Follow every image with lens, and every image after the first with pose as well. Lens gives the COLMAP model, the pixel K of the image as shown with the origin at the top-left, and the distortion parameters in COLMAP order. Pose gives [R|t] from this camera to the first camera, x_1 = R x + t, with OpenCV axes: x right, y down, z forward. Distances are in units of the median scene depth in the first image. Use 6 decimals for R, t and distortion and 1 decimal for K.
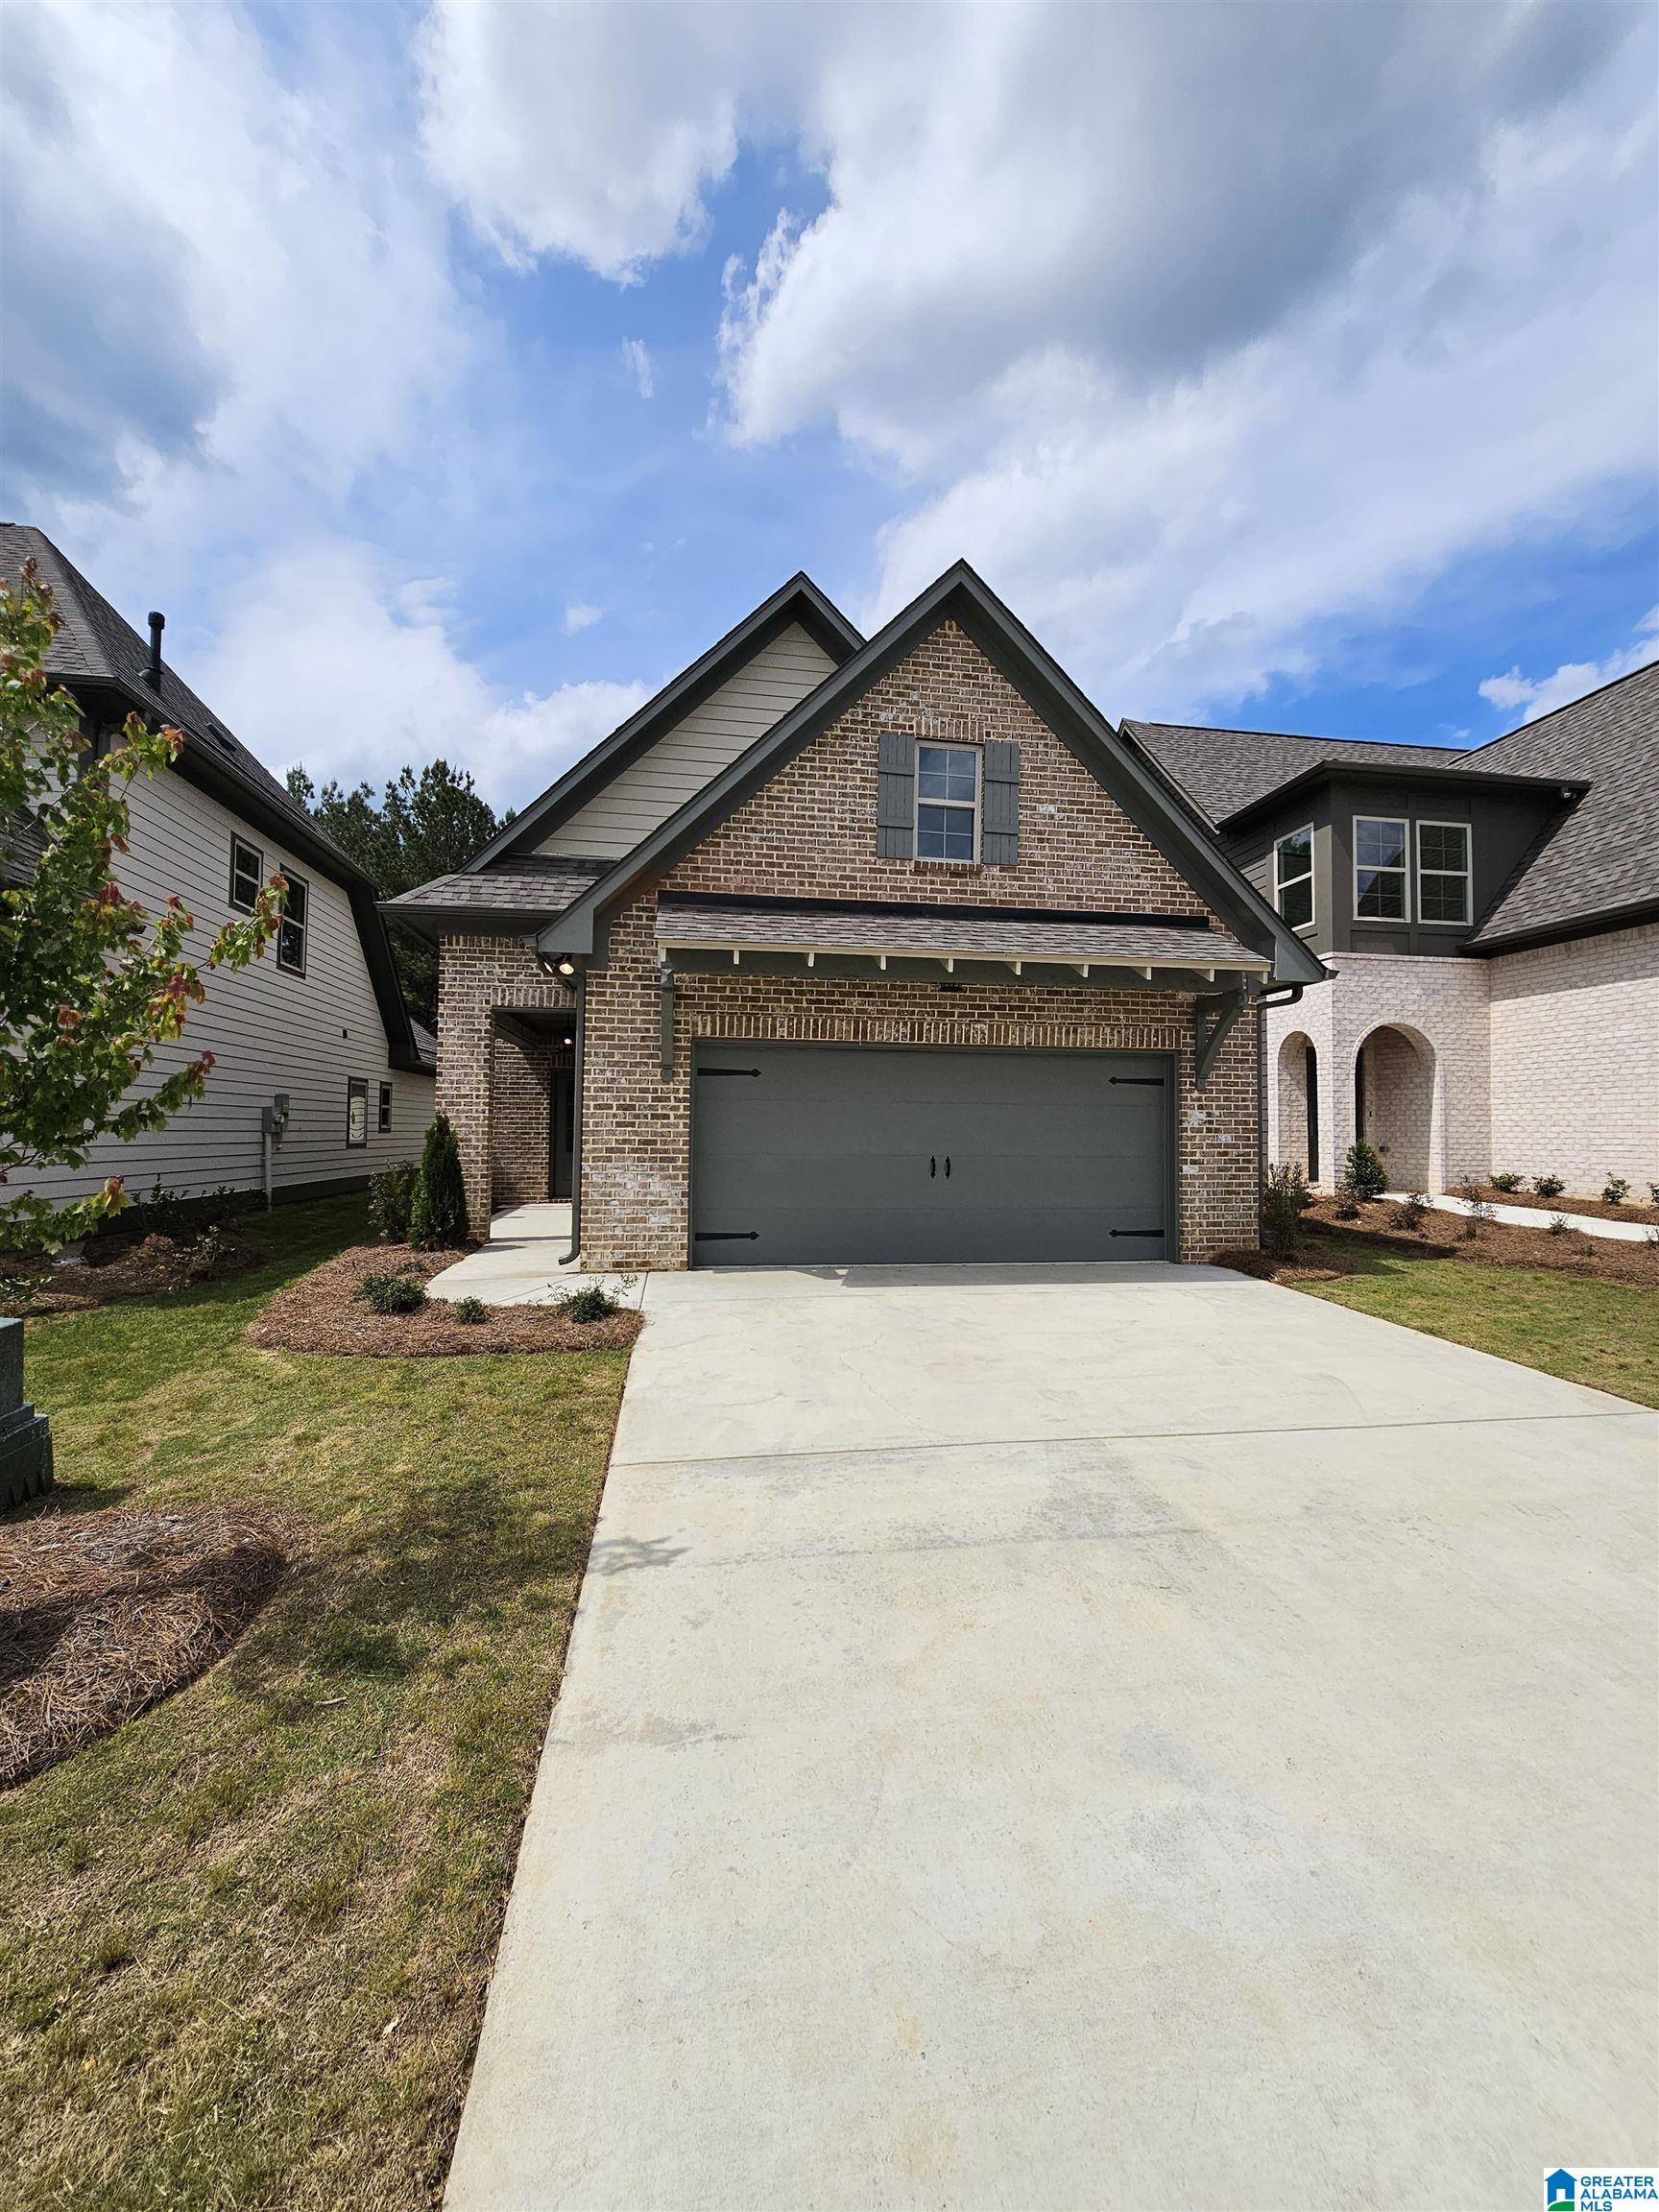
lens RADIAL K [[895.4, 0, 831.7], [0, 895.4, 1111.1], [0, 0, 1]] dist [0.001283, 0.000127]
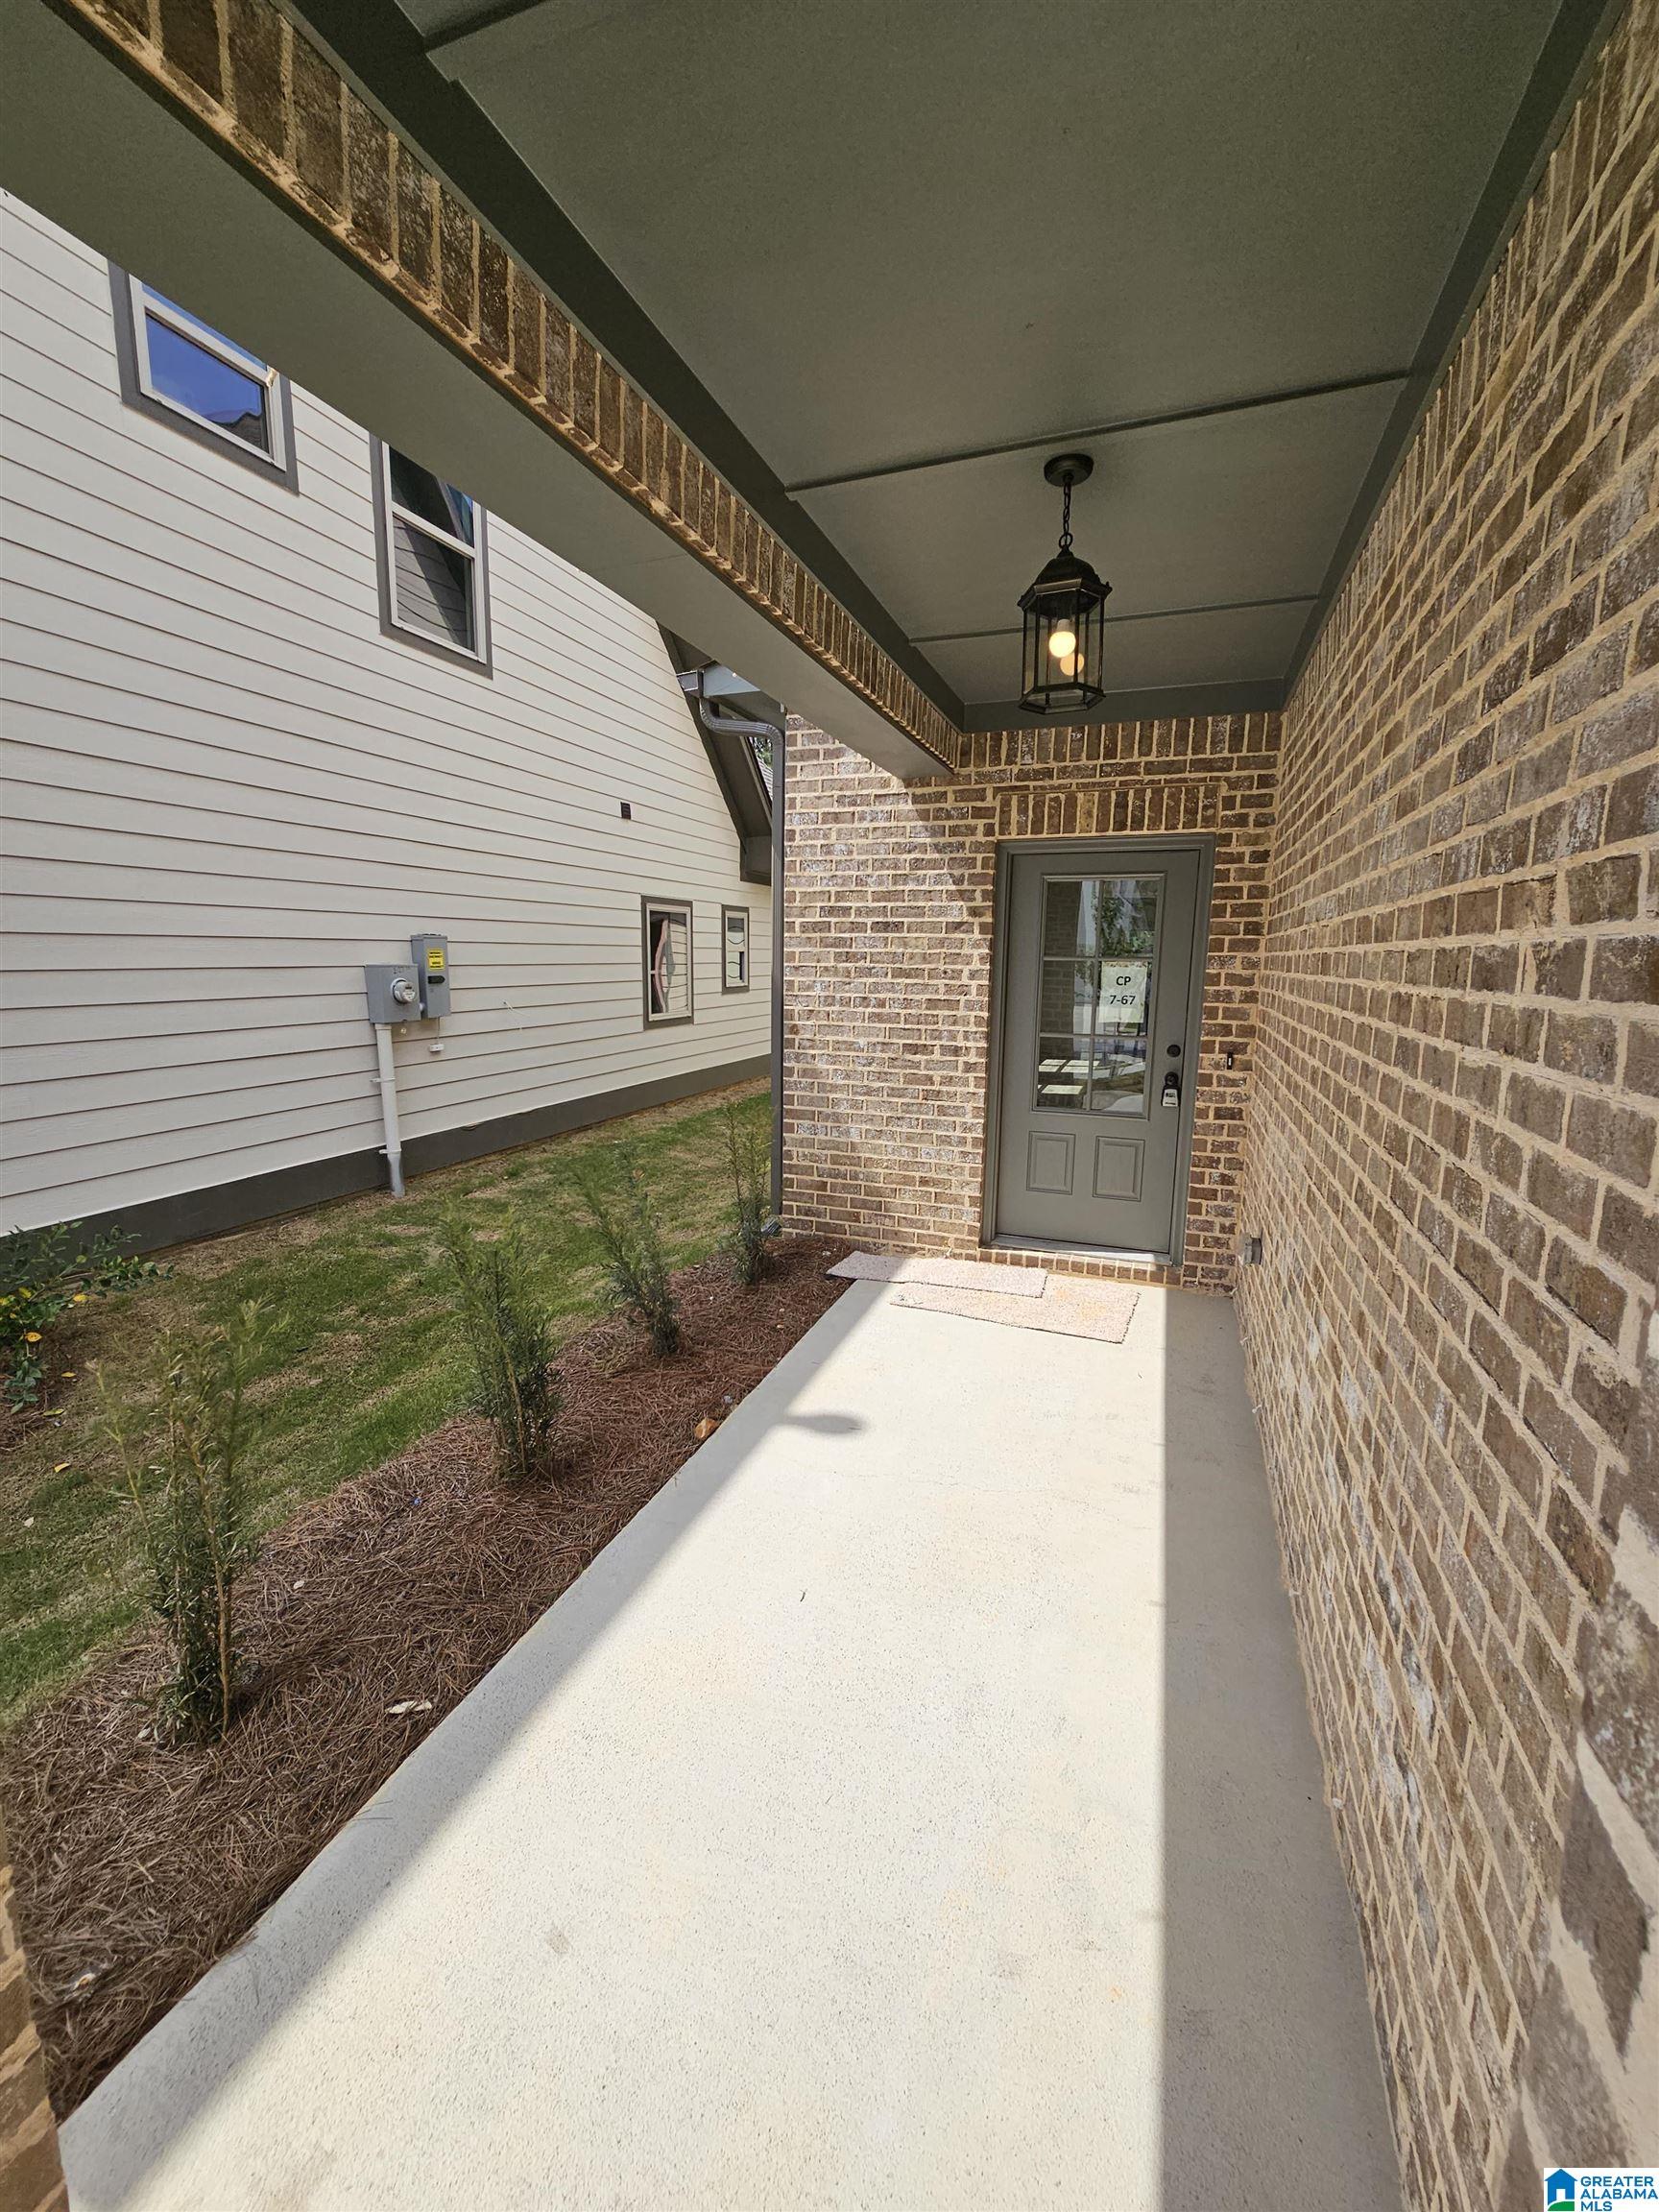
lens RADIAL K [[895.4, 0, 827.6], [0, 895.4, 1099.6], [0, 0, 1]] dist [0.001283, 0.000127]
pose [[0.867787, 0.082812, -0.489988, -0.205328], [0.007270, 0.983796, 0.179145, -0.016317], [0.496883, -0.159022, 0.853123, 0.694813]]
